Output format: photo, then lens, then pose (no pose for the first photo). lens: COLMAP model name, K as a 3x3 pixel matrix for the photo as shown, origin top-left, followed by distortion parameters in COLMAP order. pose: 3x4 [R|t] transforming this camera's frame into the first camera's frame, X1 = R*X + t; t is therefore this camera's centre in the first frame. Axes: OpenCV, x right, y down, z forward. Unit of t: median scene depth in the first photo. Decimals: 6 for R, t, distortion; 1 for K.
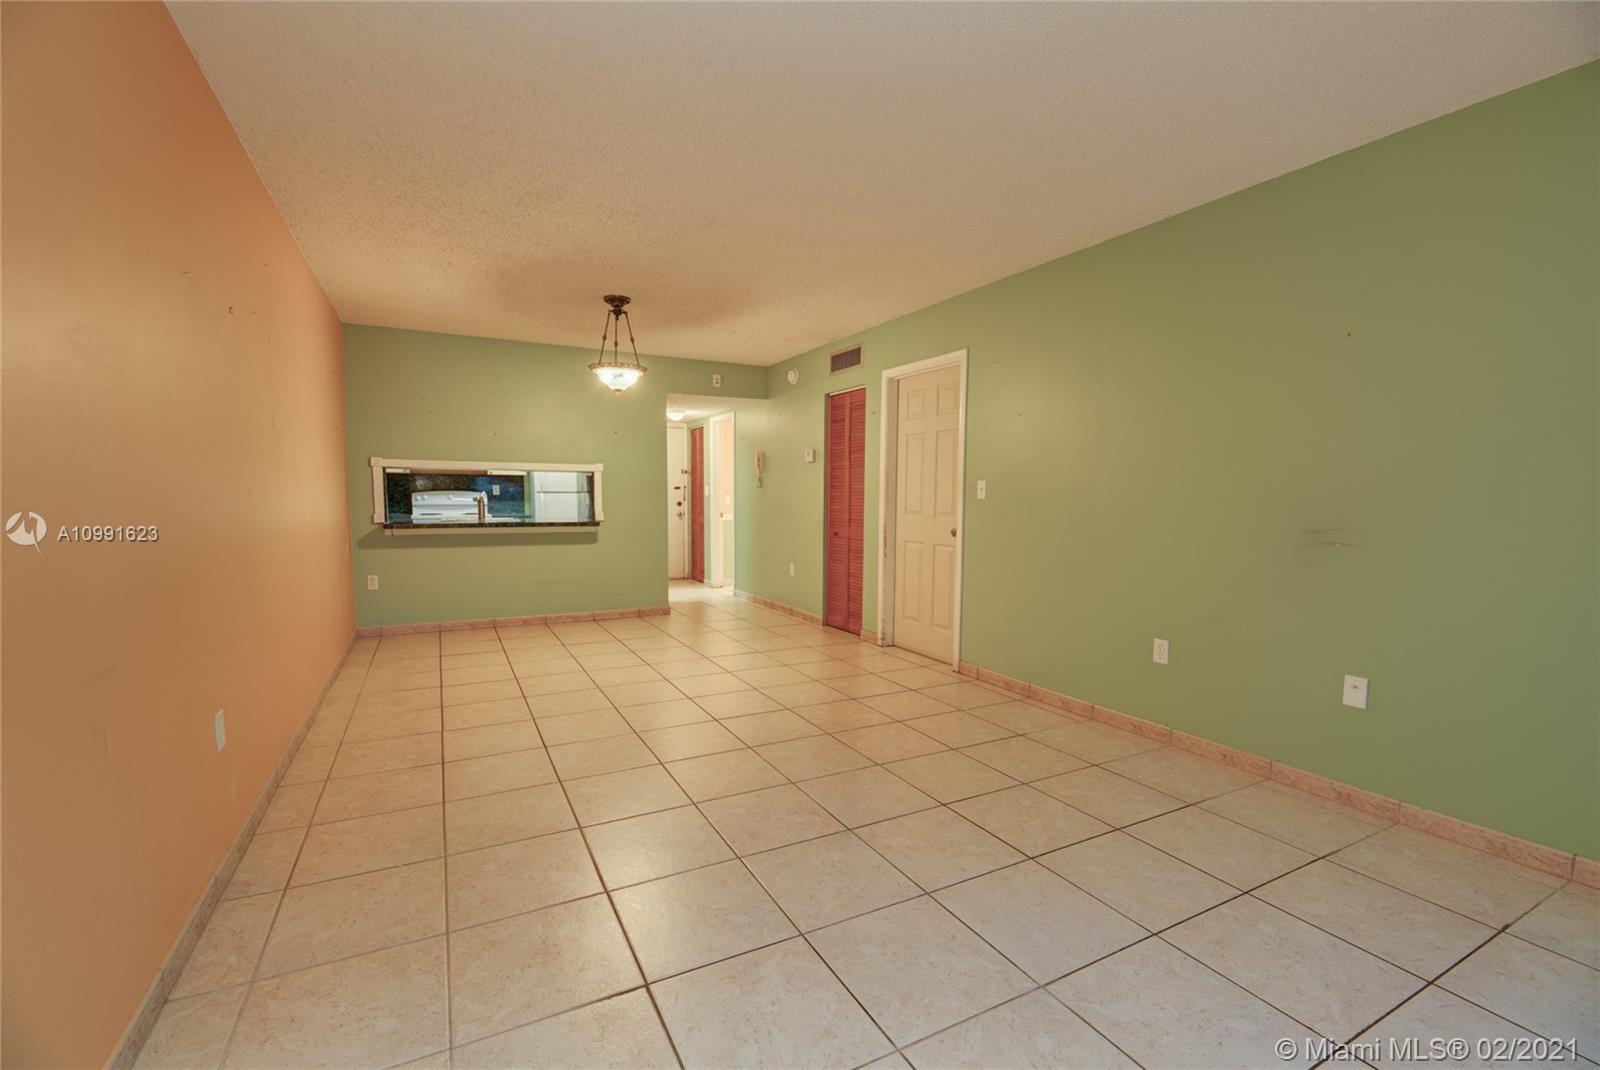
lens RADIAL K [[653.7, 0, 783.9], [0, 653.7, 532.5], [0, 0, 1]] dist [-0.001251, -0.002258]
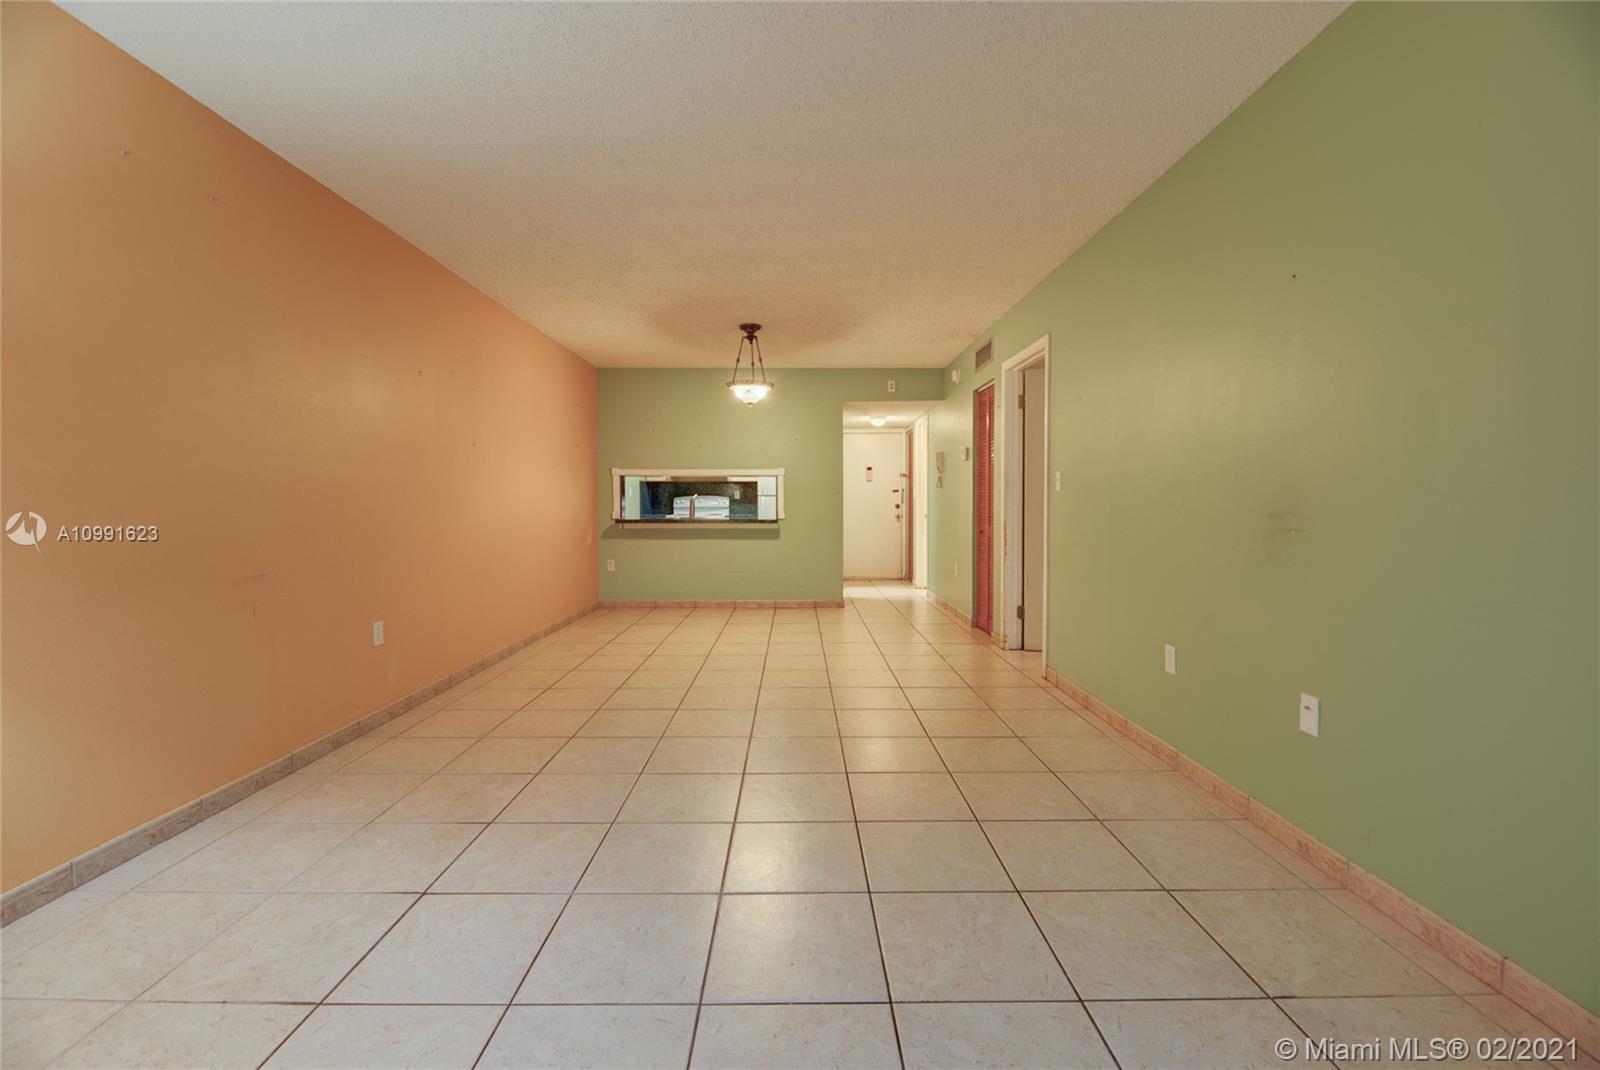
lens RADIAL K [[653.7, 0, 792.5], [0, 653.7, 516.2], [0, 0, 1]] dist [-0.001251, -0.002258]
pose [[0.897157, 0.002995, -0.441701, 0.259912], [-0.019515, 0.999269, -0.032861, 0.015716], [0.441280, 0.038102, 0.896560, -0.001737]]
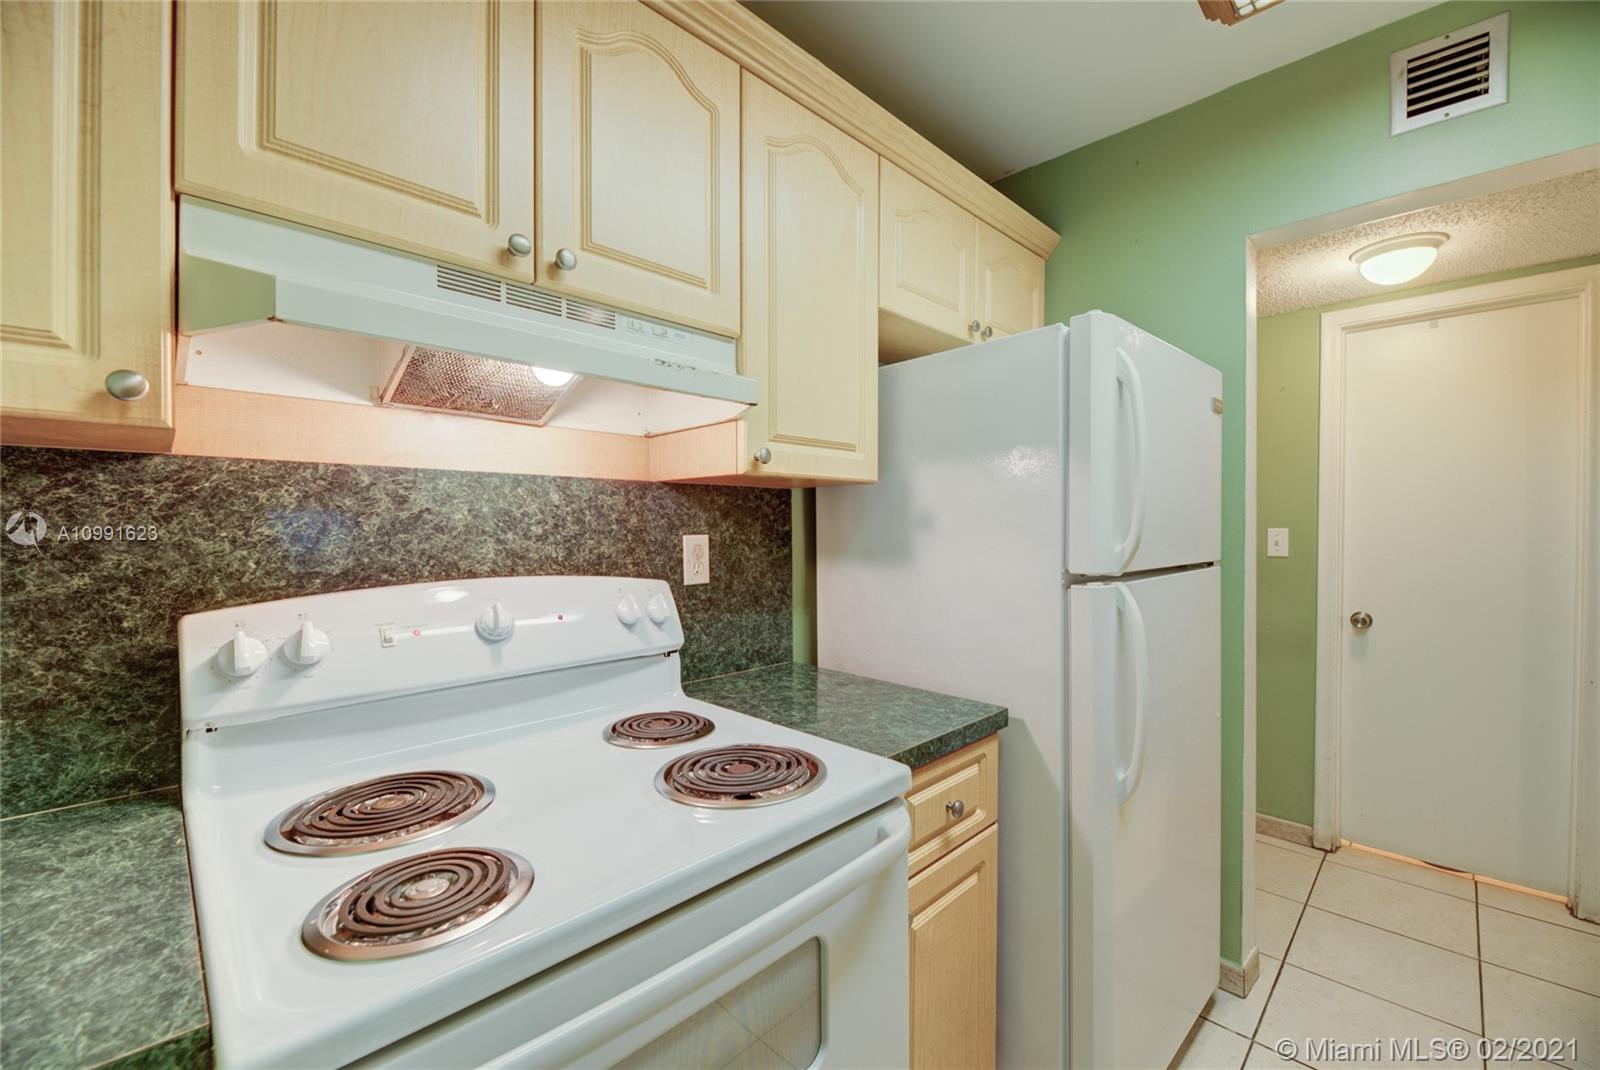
lens RADIAL K [[653.7, 0, 805.6], [0, 653.7, 534.4], [0, 0, 1]] dist [-0.001251, -0.002258]
pose [[0.945680, -0.014971, 0.324753, -0.750419], [0.030995, 0.998541, -0.044227, -0.099565], [-0.323617, 0.051890, 0.944764, 1.279384]]
